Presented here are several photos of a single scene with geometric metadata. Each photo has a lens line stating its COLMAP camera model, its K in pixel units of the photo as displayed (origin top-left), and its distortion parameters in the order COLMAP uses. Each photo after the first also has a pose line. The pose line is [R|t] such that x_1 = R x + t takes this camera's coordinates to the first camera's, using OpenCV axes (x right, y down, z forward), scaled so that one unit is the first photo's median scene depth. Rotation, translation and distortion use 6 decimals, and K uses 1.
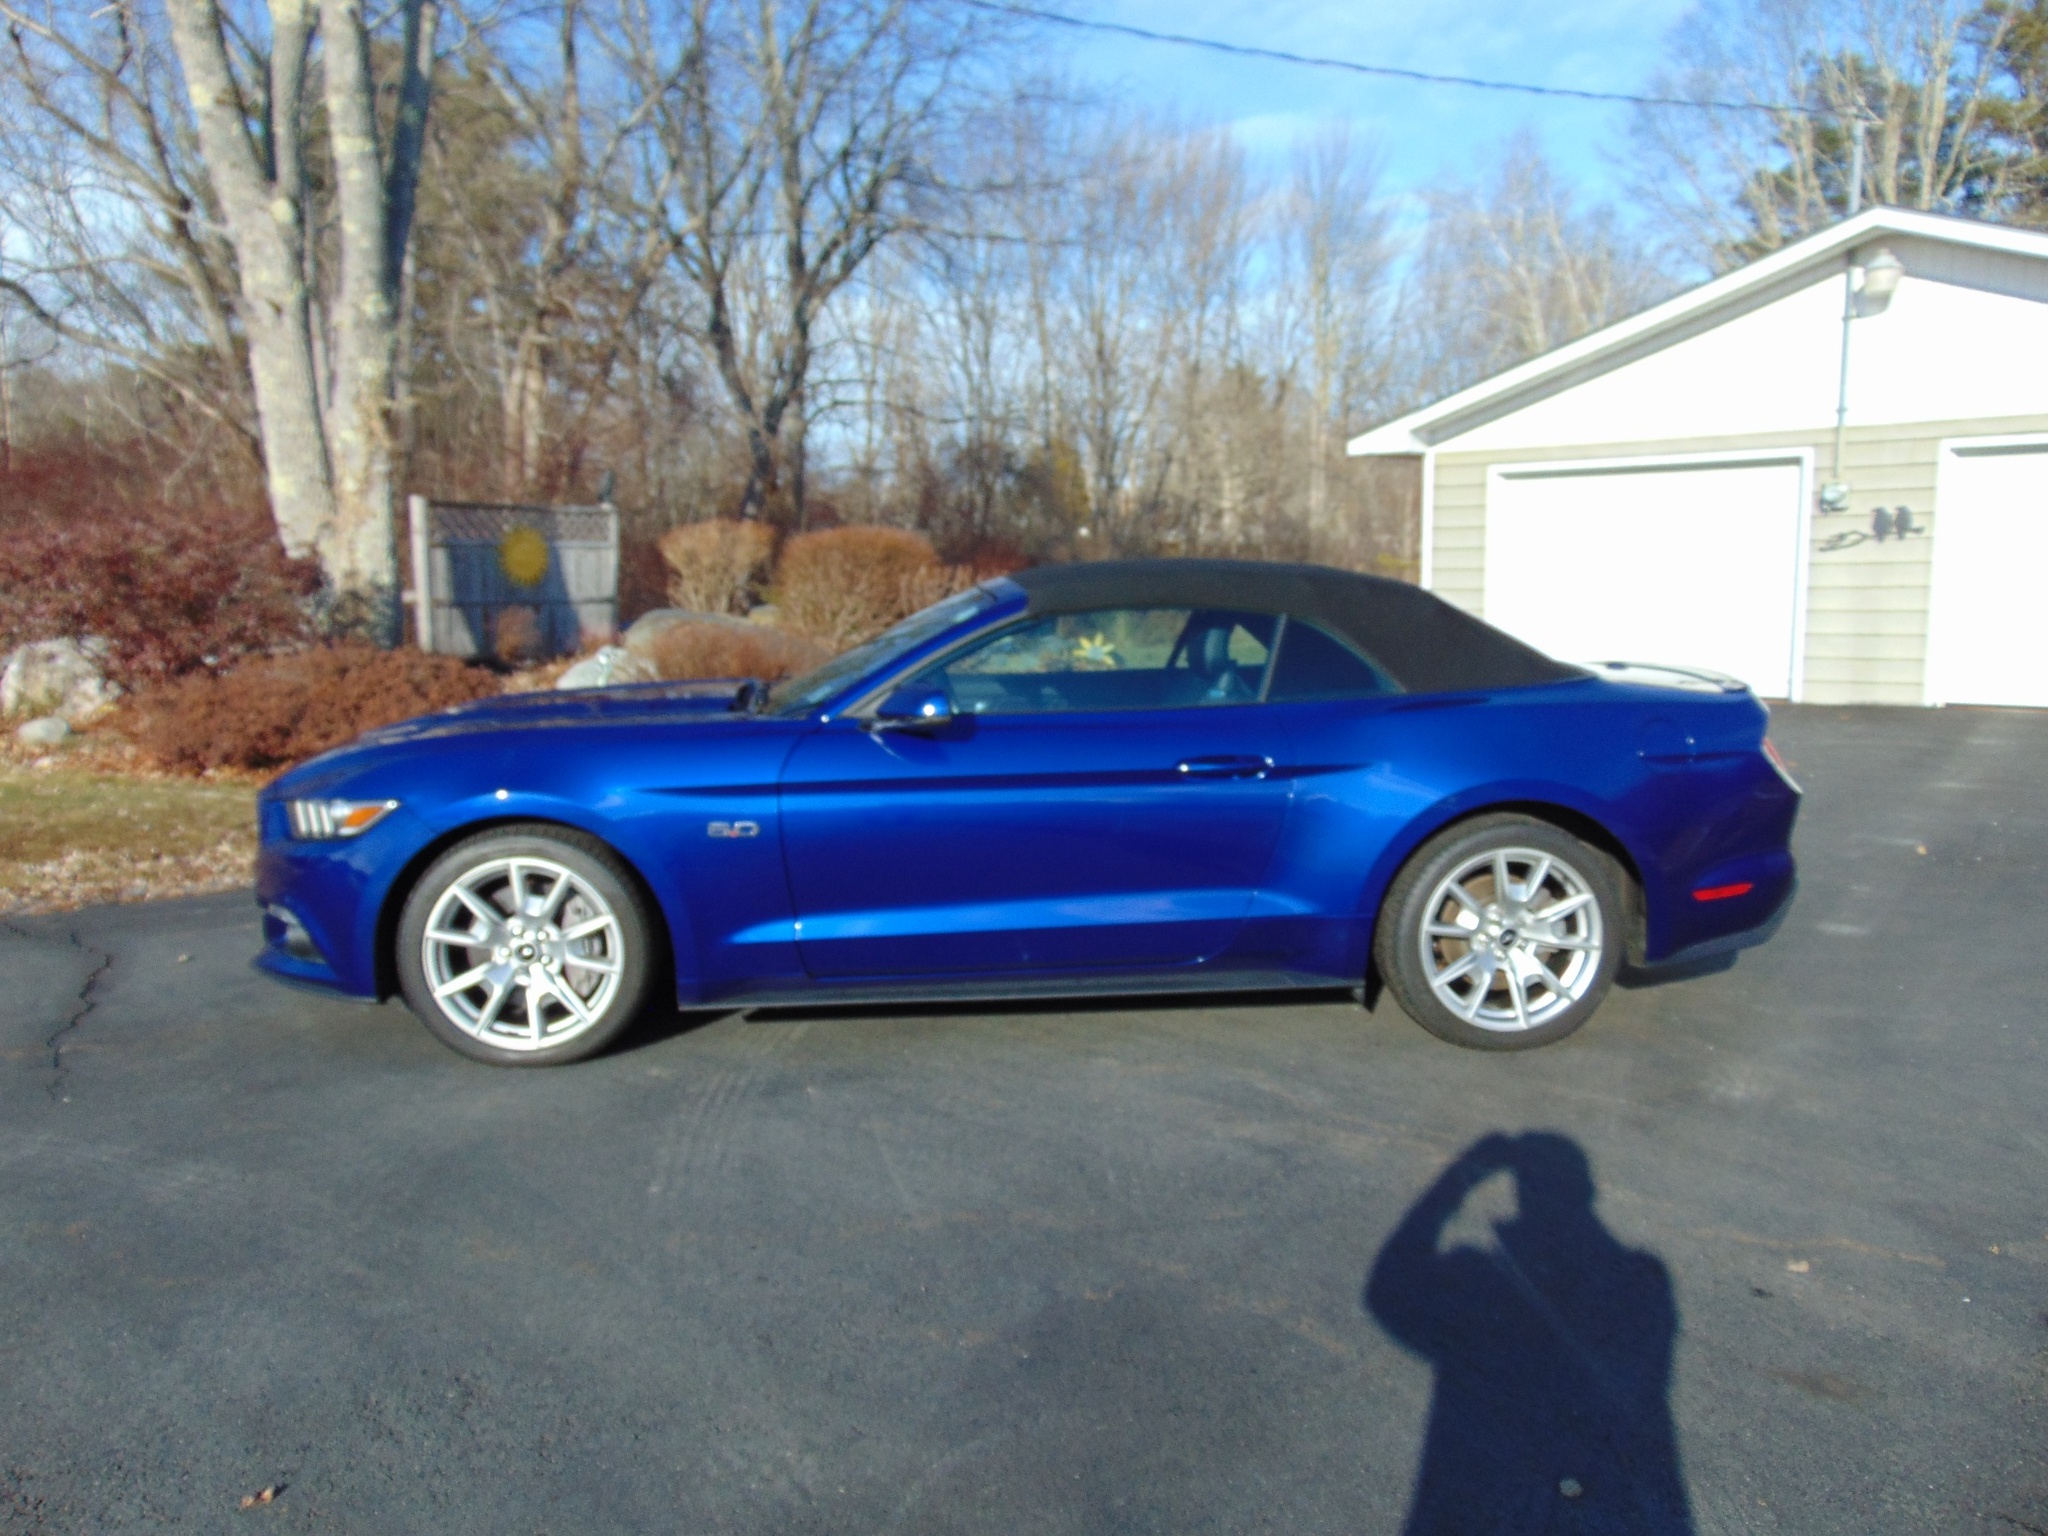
lens RADIAL K [[1556.9, 0, 1023.8], [0, 1556.9, 754.9], [0, 0, 1]] dist [-0.004803, 0.029046]
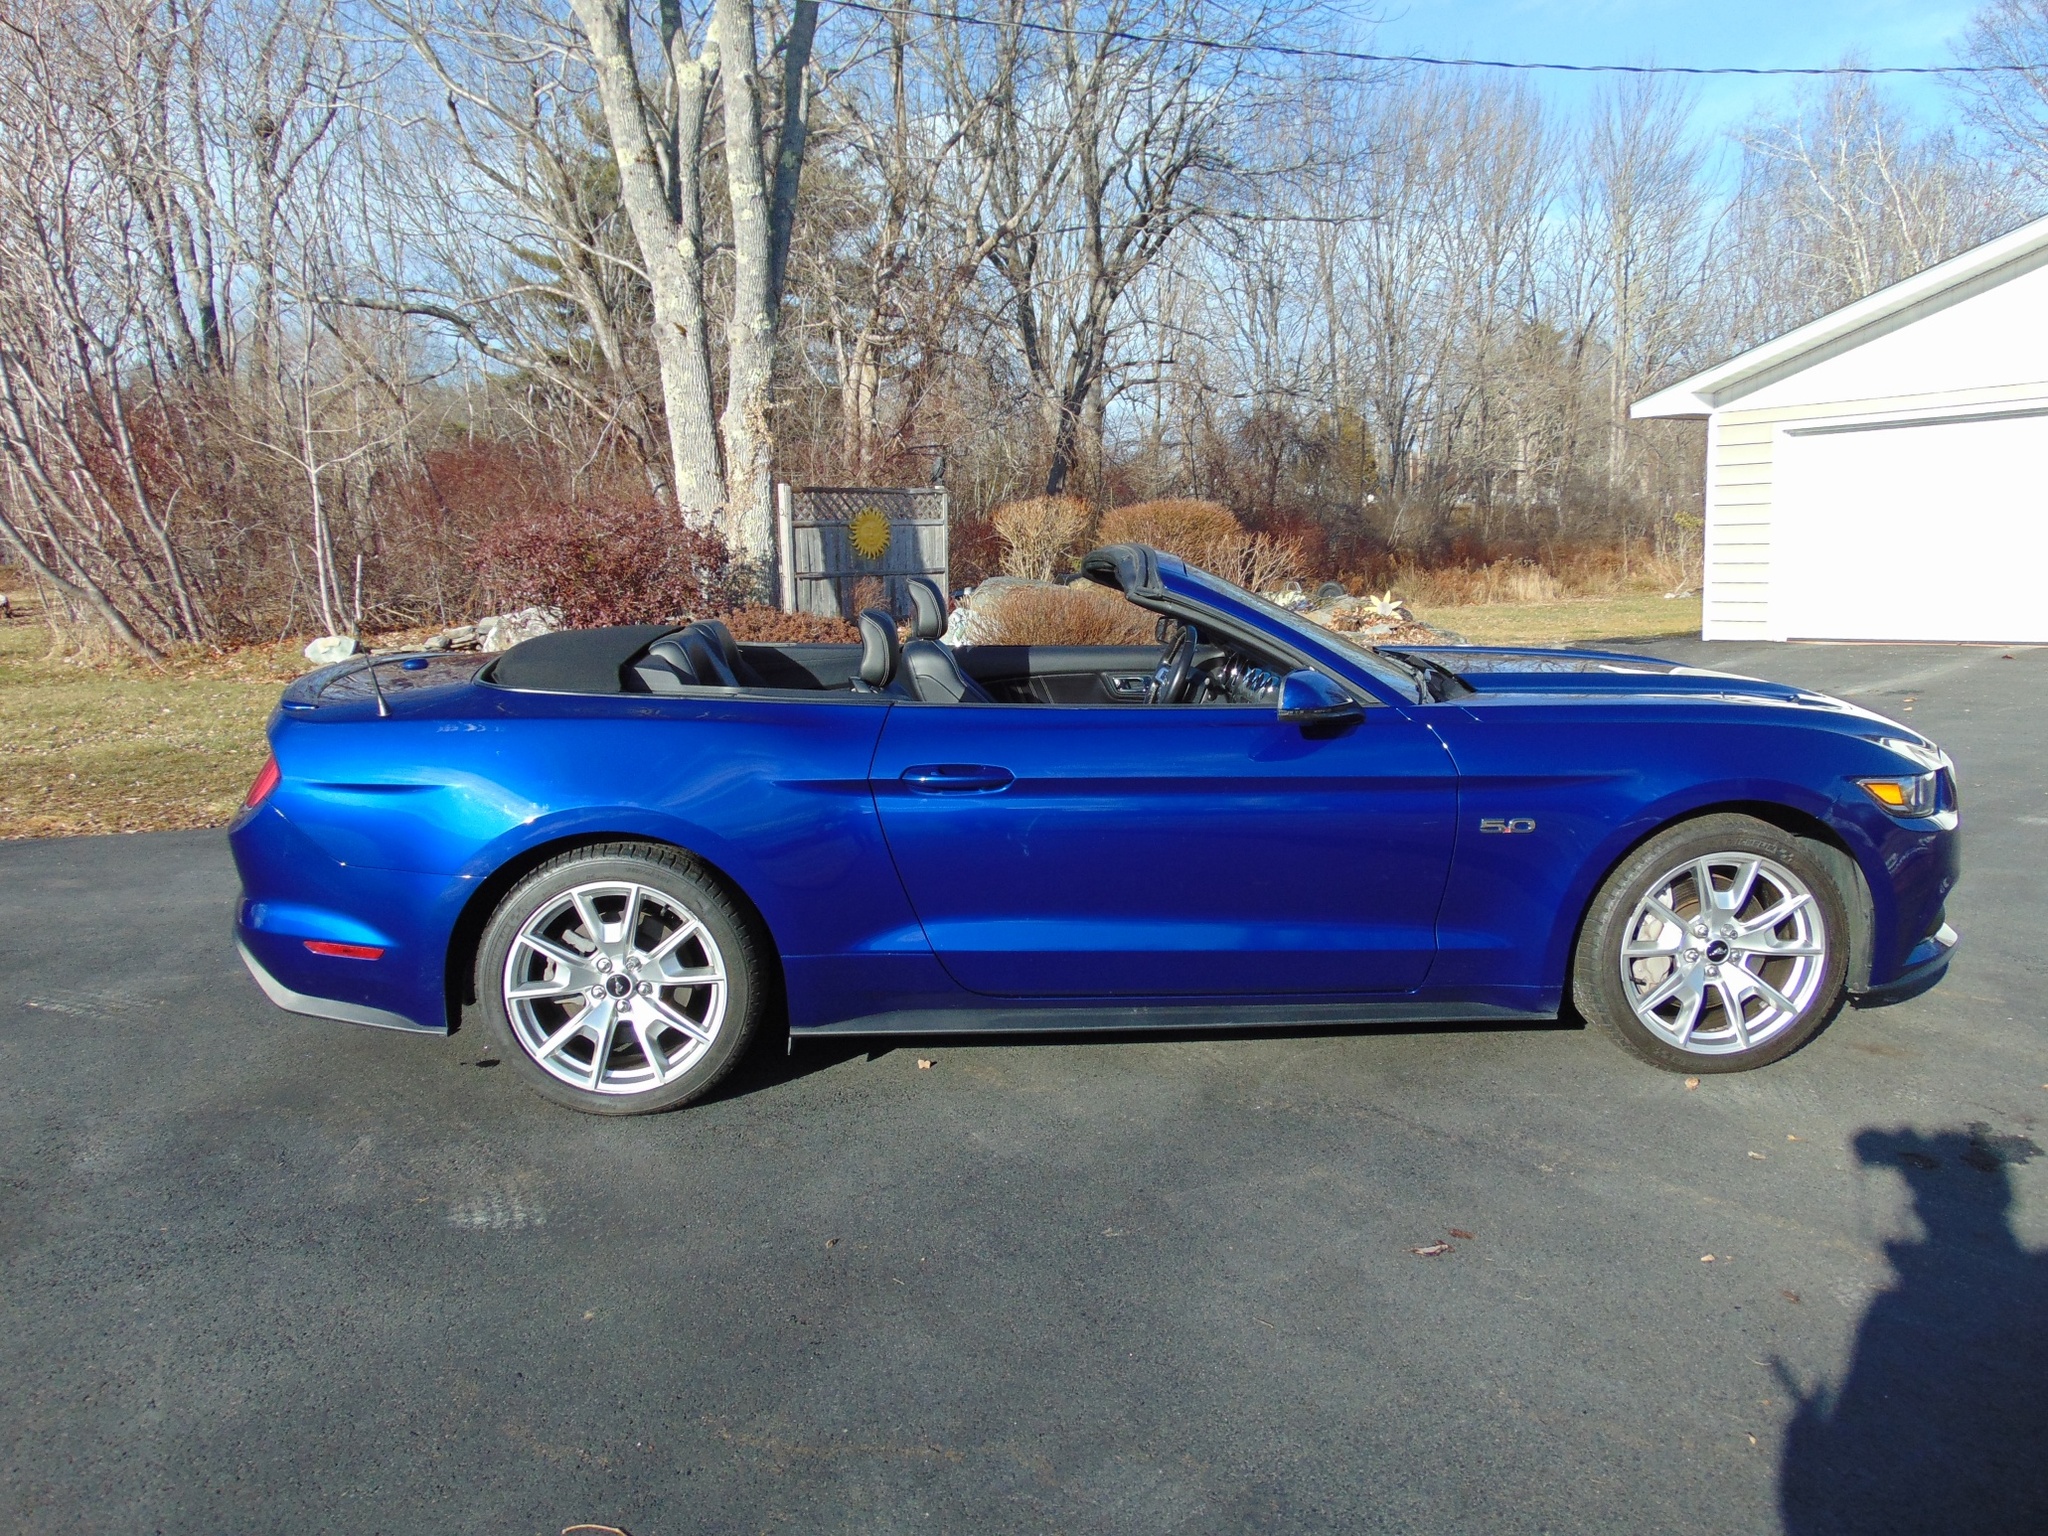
lens RADIAL K [[1556.9, 0, 1015.2], [0, 1556.9, 765.6], [0, 0, 1]] dist [-0.004803, 0.029046]
pose [[0.983017, 0.003534, -0.183478, -0.005327], [0.000994, 0.999697, 0.024579, 0.011907], [0.183509, -0.024344, 0.982716, -0.086534]]
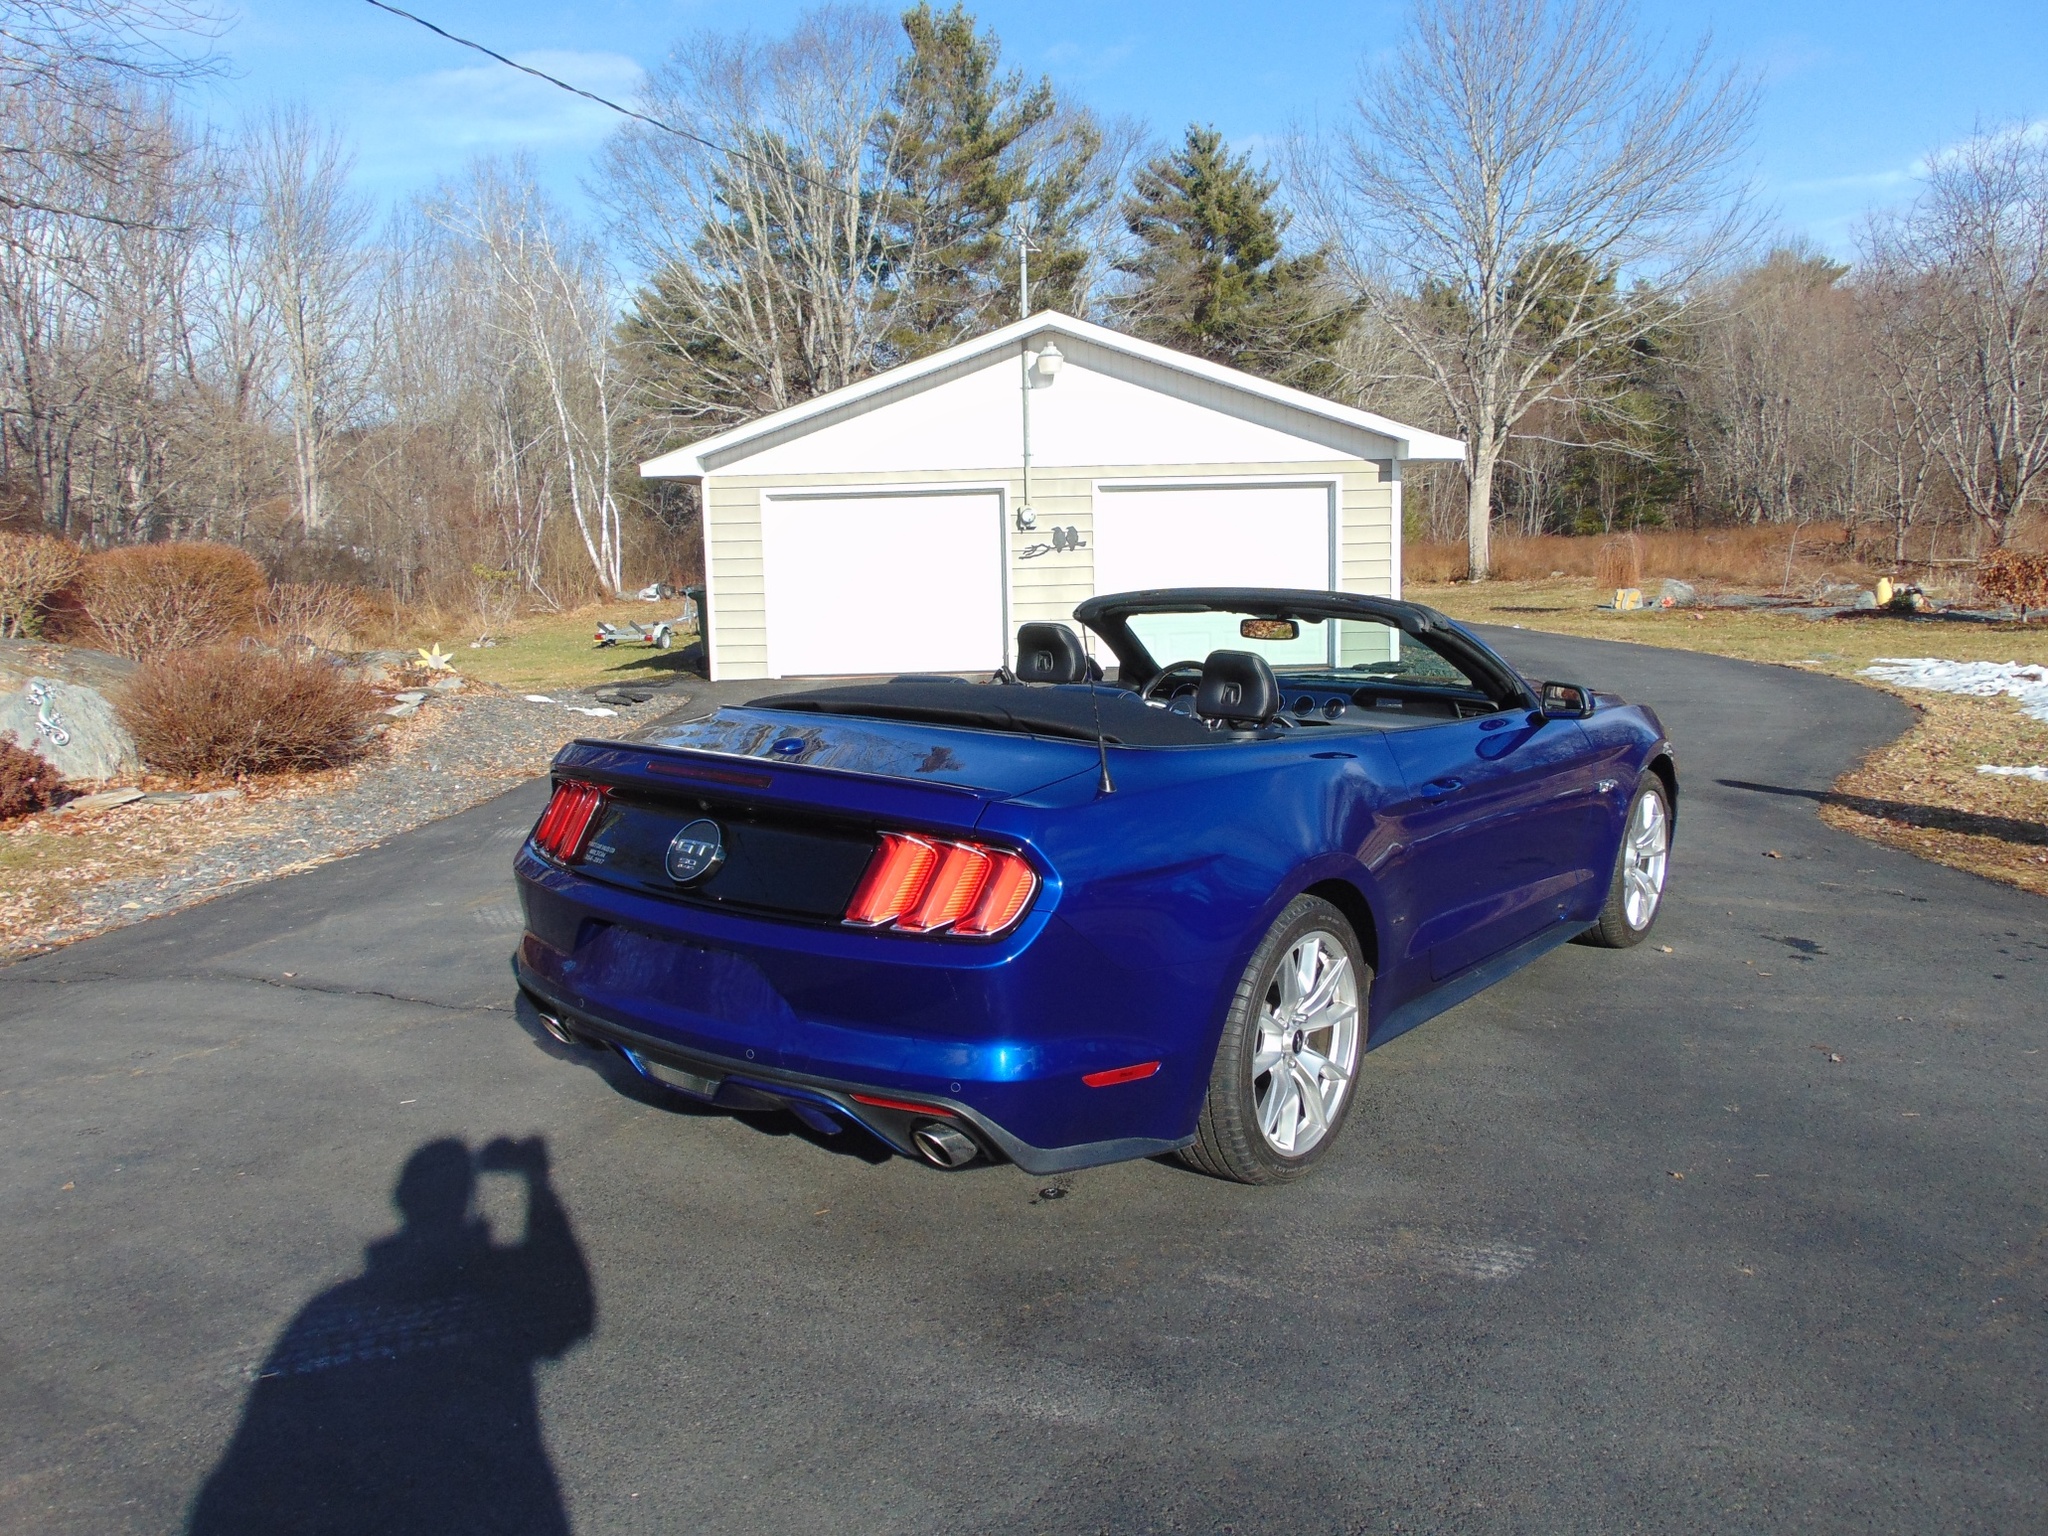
lens RADIAL K [[1556.9, 0, 1028.1], [0, 1556.9, 770.3], [0, 0, 1]] dist [-0.004803, 0.029046]
pose [[0.775486, -0.093403, 0.624418, -0.217861], [0.090541, 0.995226, 0.036424, 0.002454], [-0.624839, 0.028289, 0.780241, -0.035306]]
